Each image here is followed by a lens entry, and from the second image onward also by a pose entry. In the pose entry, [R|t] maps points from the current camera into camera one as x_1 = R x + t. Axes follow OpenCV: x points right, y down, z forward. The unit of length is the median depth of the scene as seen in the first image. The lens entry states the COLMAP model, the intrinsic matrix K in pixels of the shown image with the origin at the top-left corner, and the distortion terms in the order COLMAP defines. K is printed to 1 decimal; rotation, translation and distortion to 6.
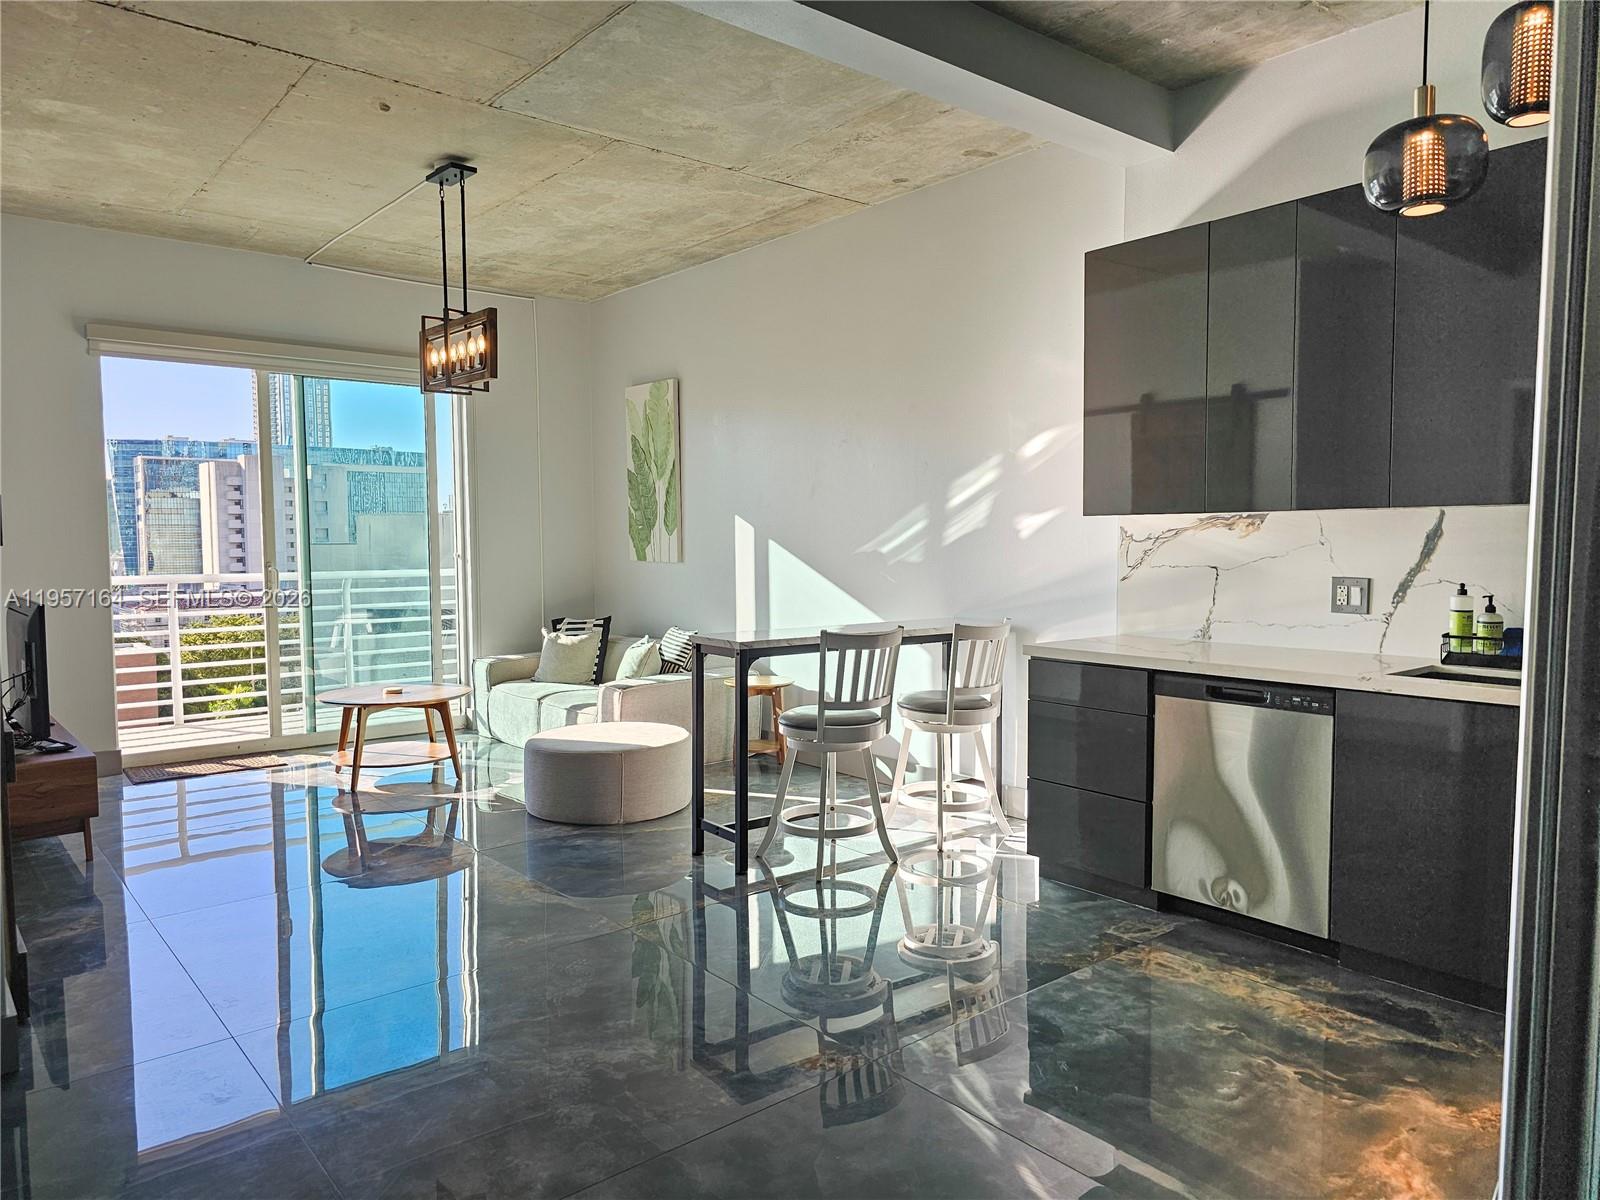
lens RADIAL K [[1060.2, 0, 803.2], [0, 1060.2, 606.7], [0, 0, 1]] dist [0.057691, -0.079213]
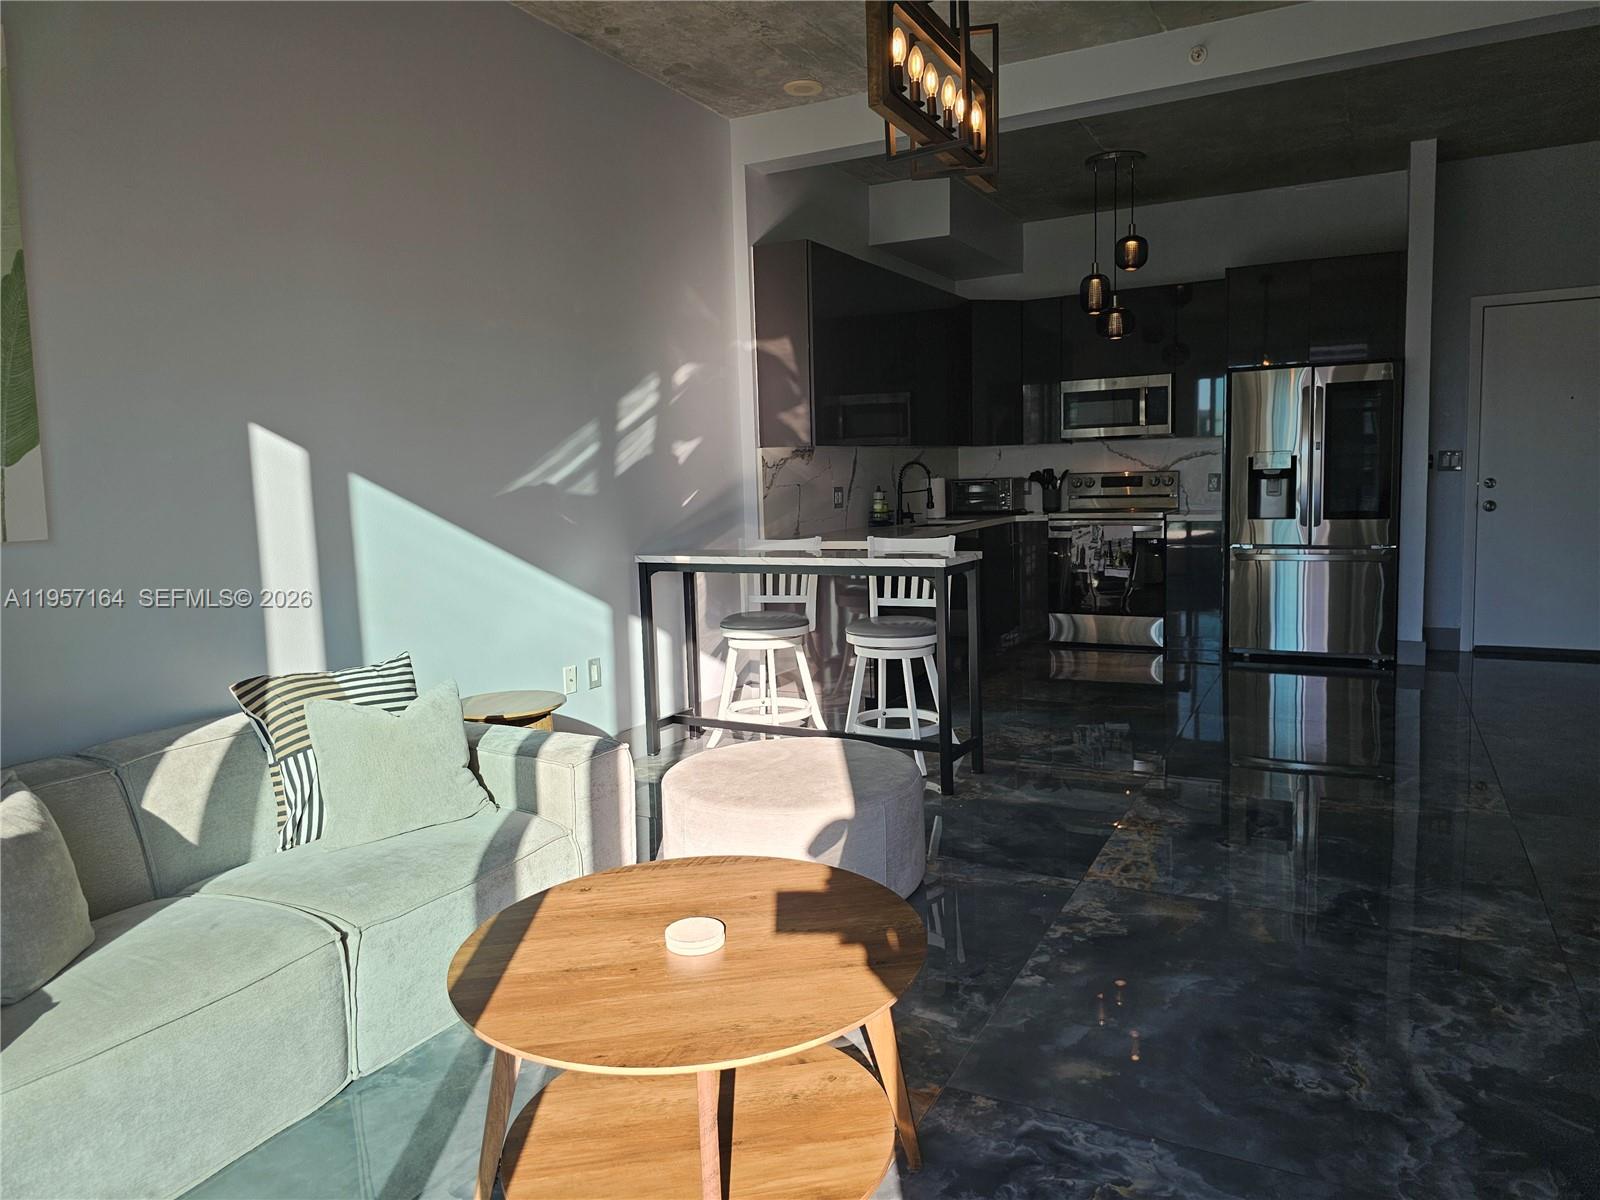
lens RADIAL K [[1065.0, 0, 800.0], [0, 1065.0, 600.0], [0, 0, 1]] dist [0.071003, -0.076908]
pose [[-0.370863, -0.095329, 0.923782, -0.677480], [0.093922, 0.985767, 0.139432, -0.057554], [-0.923926, 0.138473, -0.356631, 1.074915]]
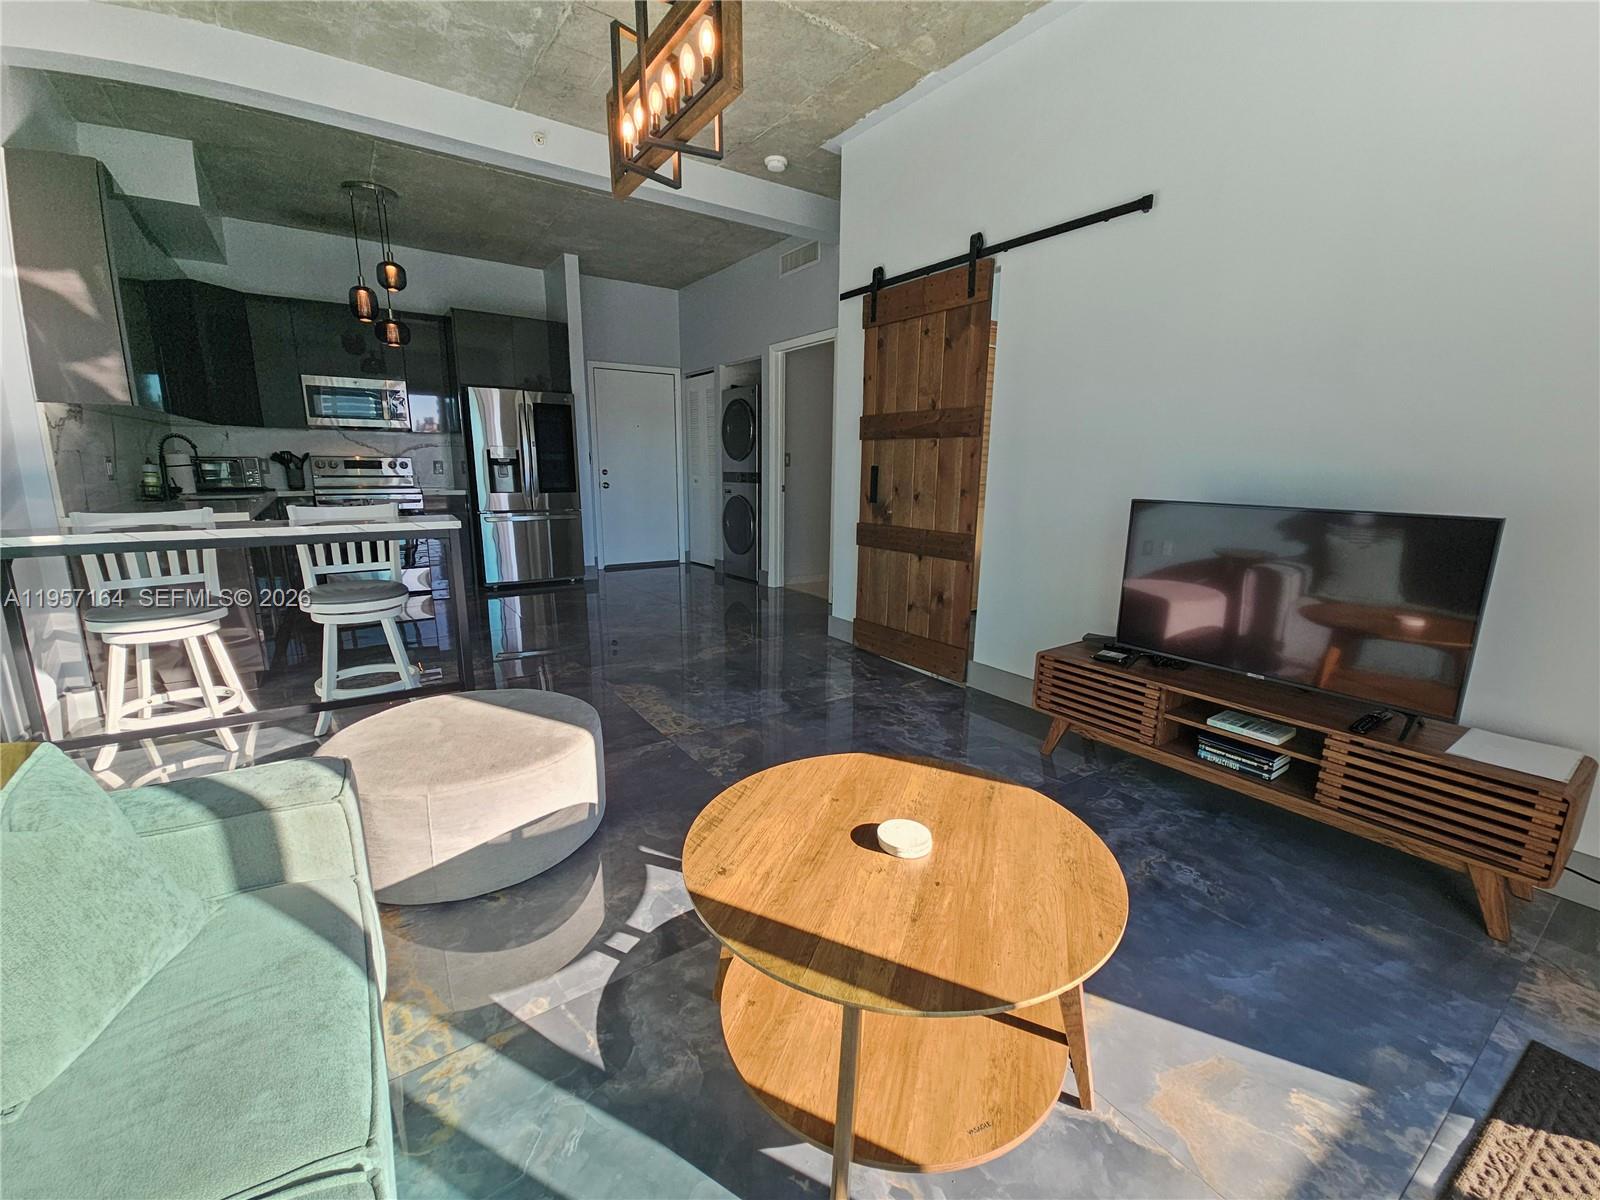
lens RADIAL K [[669.8, 0, 797.9], [0, 669.8, 605.5], [0, 0, 1]] dist [0.007505, -0.005401]
pose [[-0.994512, -0.027538, 0.100936, -0.372247], [0.001019, 0.962145, 0.272536, -0.052242], [-0.104620, 0.271143, -0.956836, 1.196791]]
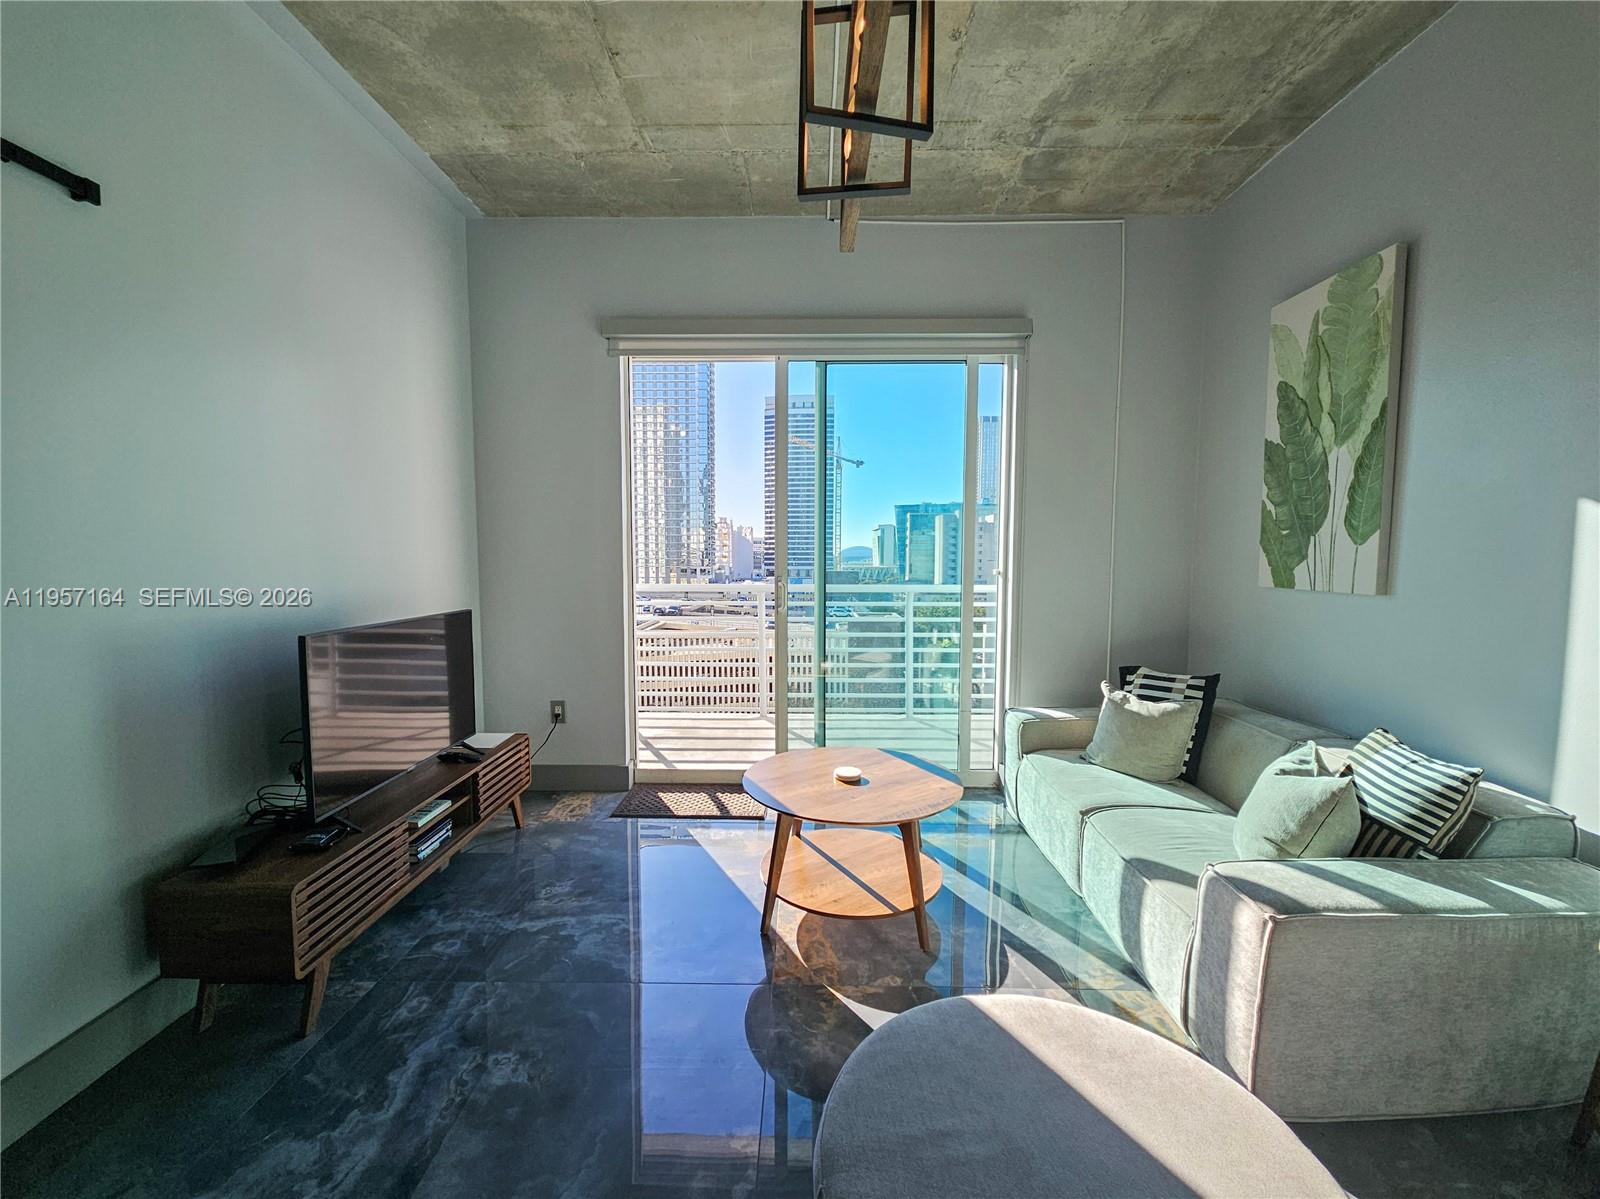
lens RADIAL K [[647.7, 0, 798.0], [0, 647.7, 605.9], [0, 0, 1]] dist [0.005764, -0.004320]
pose [[0.751553, 0.056960, -0.657210, -0.146228], [-0.050024, 0.998318, 0.029318, -0.037432], [0.657774, 0.010842, 0.753137, 0.673019]]
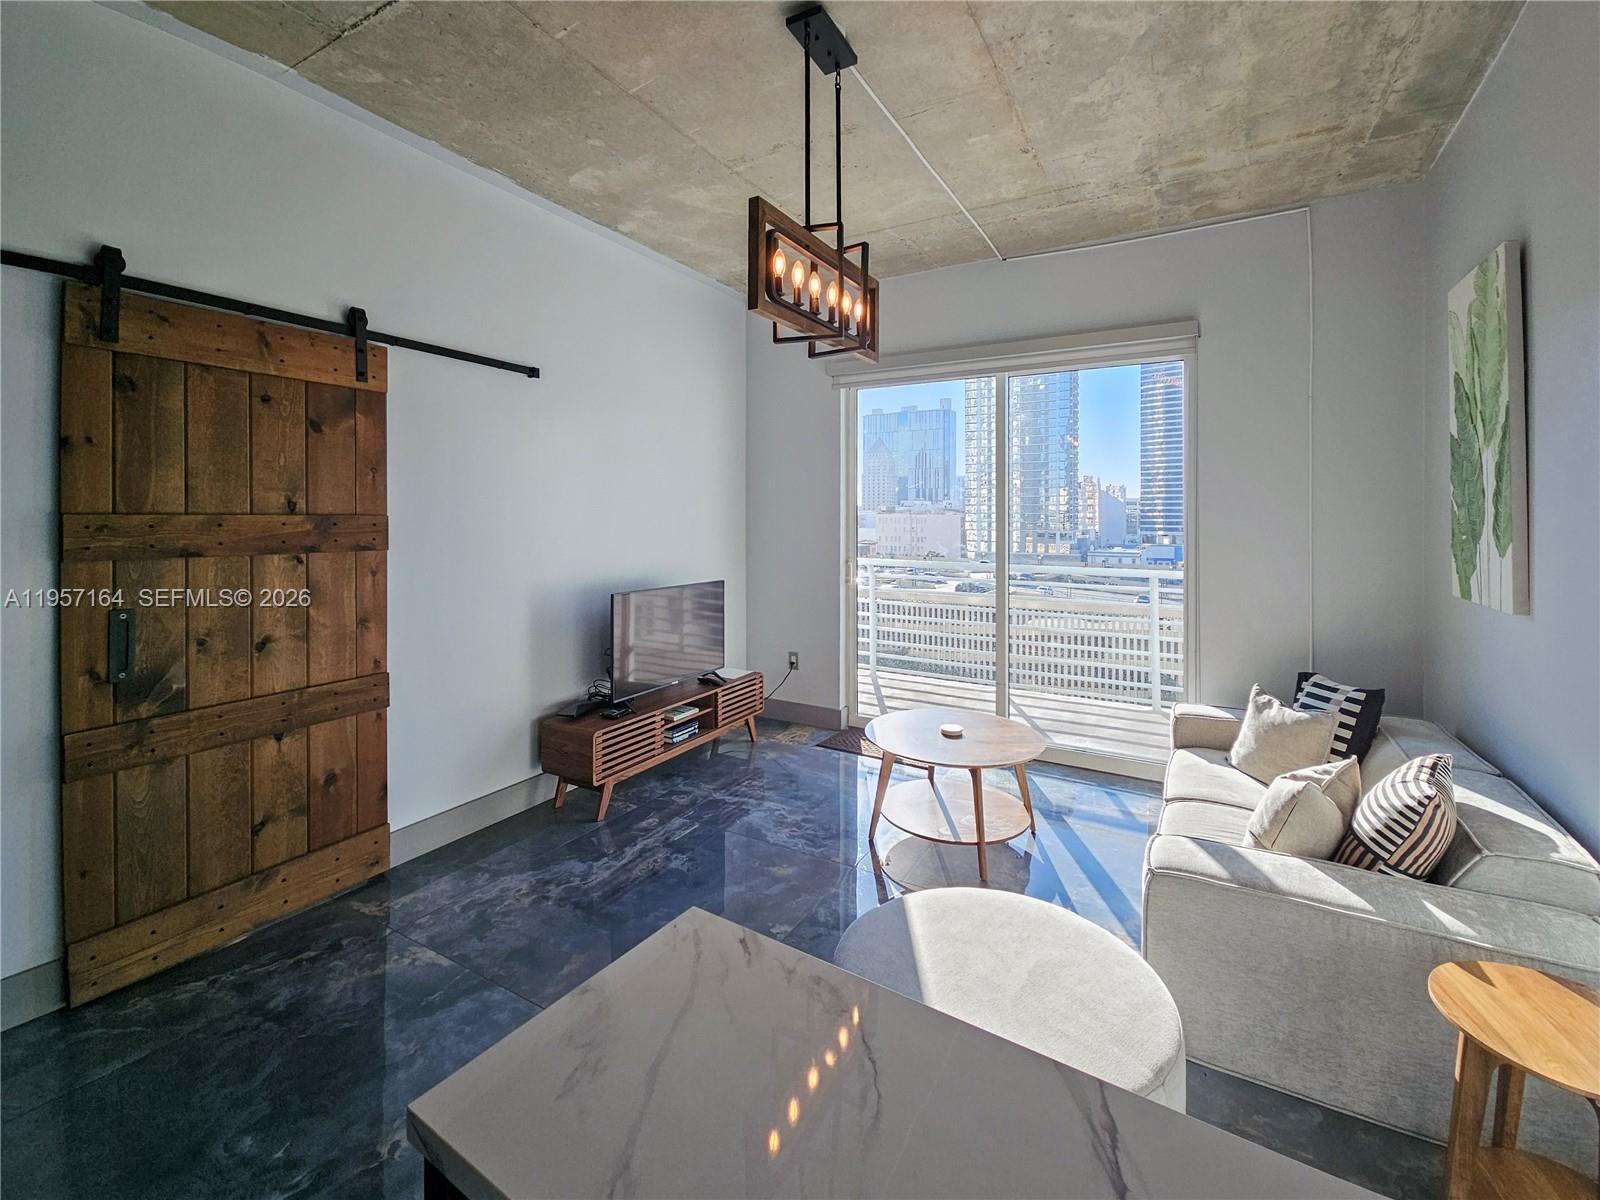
lens RADIAL K [[684.0, 0, 805.6], [0, 684.0, 516.5], [0, 0, 1]] dist [0.000450, -0.000311]
pose [[0.334831, 0.004940, -0.942265, 0.080236], [-0.069091, 0.997423, -0.019322, -0.069385], [0.939742, 0.071571, 0.334310, 0.705498]]
